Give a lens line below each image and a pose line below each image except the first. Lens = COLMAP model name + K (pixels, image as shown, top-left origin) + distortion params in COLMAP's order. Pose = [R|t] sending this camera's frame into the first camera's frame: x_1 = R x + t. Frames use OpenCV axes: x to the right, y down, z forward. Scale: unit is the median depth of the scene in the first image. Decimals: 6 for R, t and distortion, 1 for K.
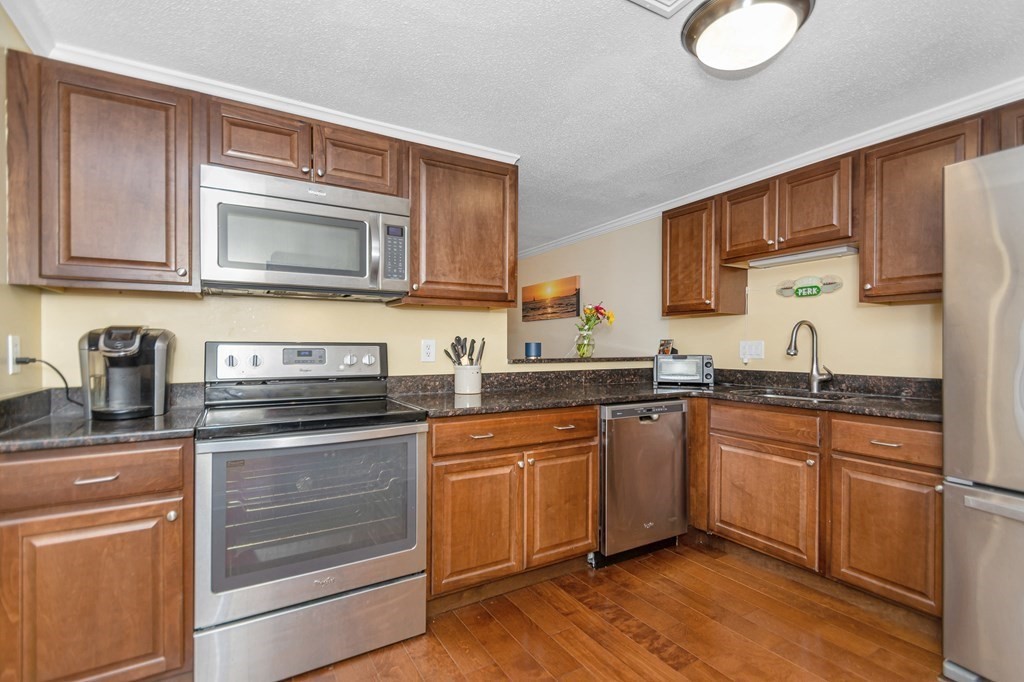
lens RADIAL K [[465.4, 0, 512.0], [0, 465.4, 341.0], [0, 0, 1]] dist [0.001678, -0.000516]
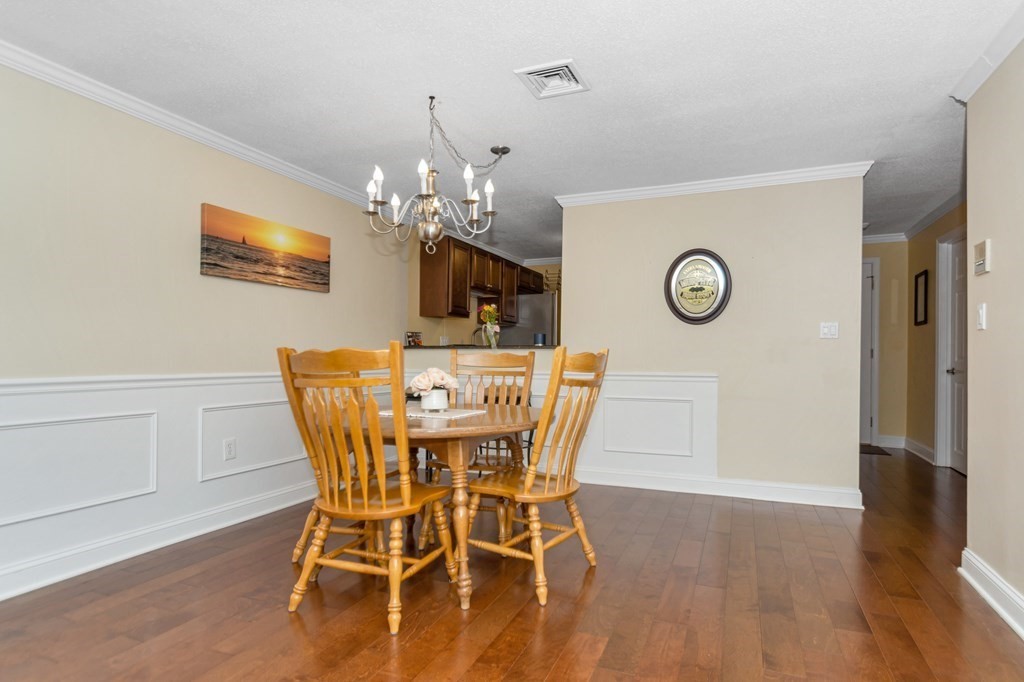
lens RADIAL K [[545.9, 0, 510.8], [0, 545.9, 361.0], [0, 0, 1]] dist [0.005628, 0.000679]
pose [[-0.588899, -0.005318, 0.808189, -1.361783], [-0.008252, 0.999966, 0.000567, 0.097971], [-0.808164, -0.006336, -0.588923, 2.373888]]
